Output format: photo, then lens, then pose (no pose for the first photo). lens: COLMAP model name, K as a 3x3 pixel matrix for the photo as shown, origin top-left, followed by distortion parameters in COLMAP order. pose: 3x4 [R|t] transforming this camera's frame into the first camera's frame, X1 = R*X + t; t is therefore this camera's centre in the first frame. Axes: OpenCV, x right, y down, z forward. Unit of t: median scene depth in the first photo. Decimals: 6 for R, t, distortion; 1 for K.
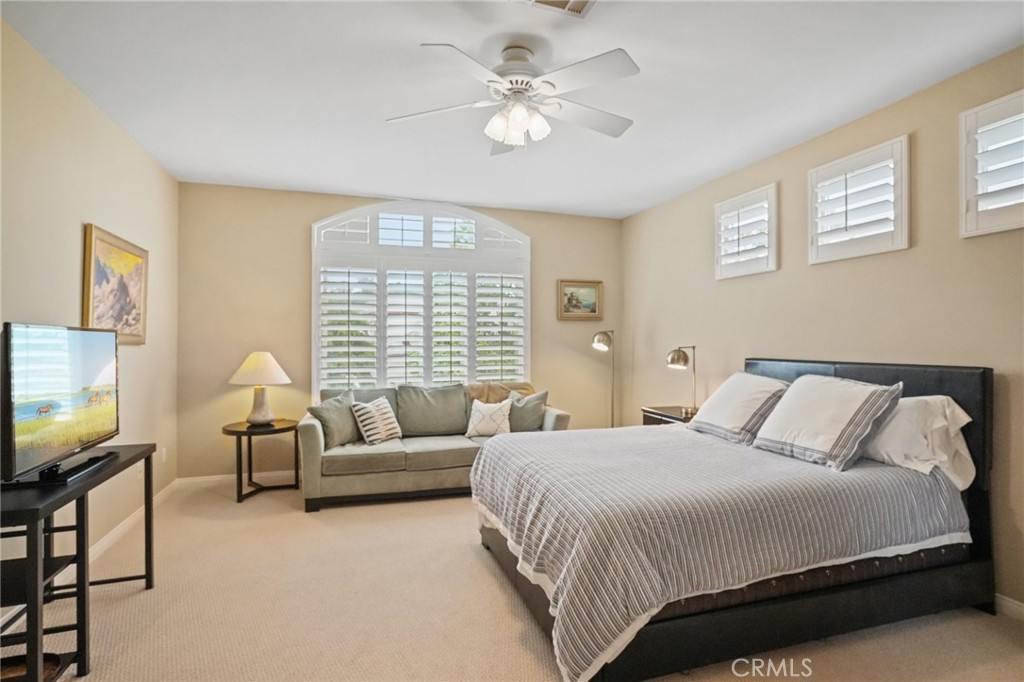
lens RADIAL K [[515.8, 0, 512.6], [0, 515.8, 347.3], [0, 0, 1]] dist [-0.045439, 0.047529]
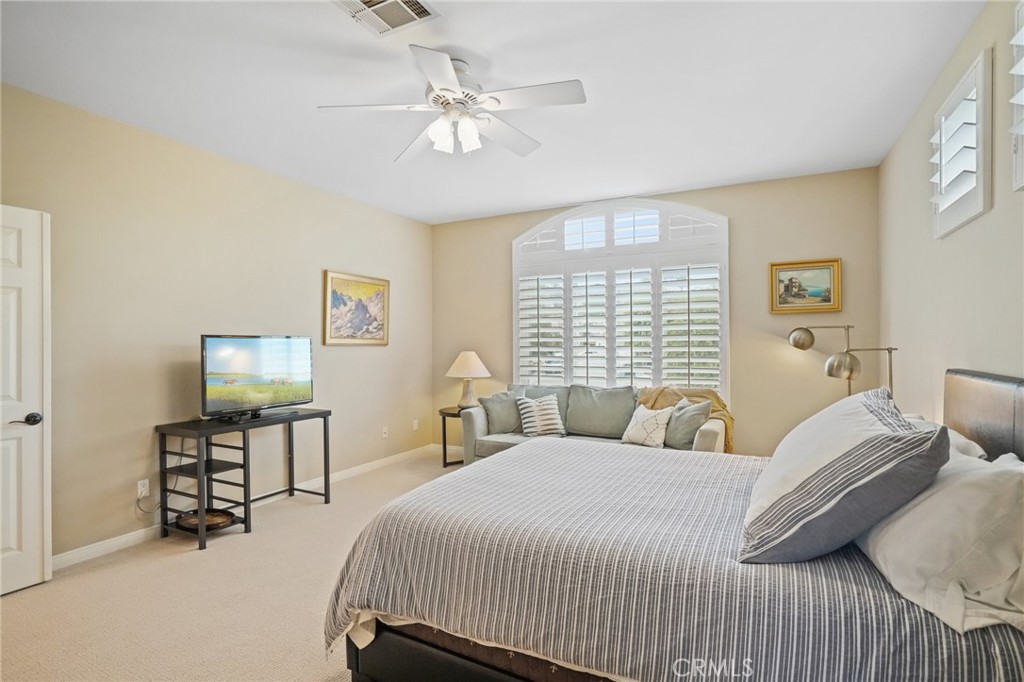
lens RADIAL K [[515.8, 0, 512.6], [0, 515.8, 347.3], [0, 0, 1]] dist [-0.045439, 0.047529]
pose [[0.682909, 0.004311, -0.730491, 0.466018], [-0.003158, 0.999991, 0.002950, -0.003848], [0.730496, 0.000292, 0.682916, 0.205607]]
